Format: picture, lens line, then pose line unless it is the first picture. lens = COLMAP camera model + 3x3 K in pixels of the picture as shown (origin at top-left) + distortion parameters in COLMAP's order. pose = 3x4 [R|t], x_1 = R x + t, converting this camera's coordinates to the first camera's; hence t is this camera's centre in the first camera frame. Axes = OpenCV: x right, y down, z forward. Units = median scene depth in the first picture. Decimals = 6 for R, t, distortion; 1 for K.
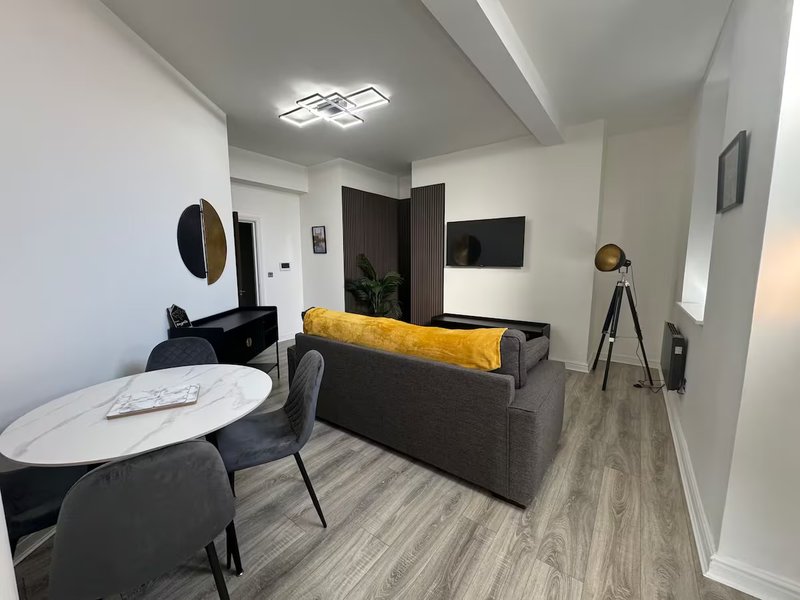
lens RADIAL K [[315.9, 0, 403.9], [0, 315.9, 297.8], [0, 0, 1]] dist [-0.004980, 0.000551]
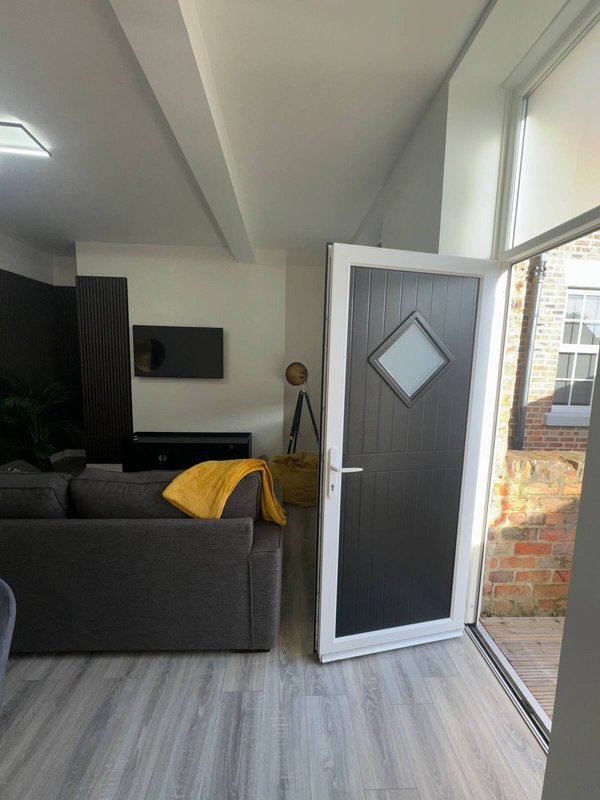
lens RADIAL K [[315.9, 0, 304.1], [0, 315.9, 399.2], [0, 0, 1]] dist [-0.004980, 0.000551]
pose [[0.776309, -0.054954, 0.627953, -0.107767], [0.049302, 0.998434, 0.026426, -0.095554], [-0.628422, 0.010444, 0.777803, 0.143530]]
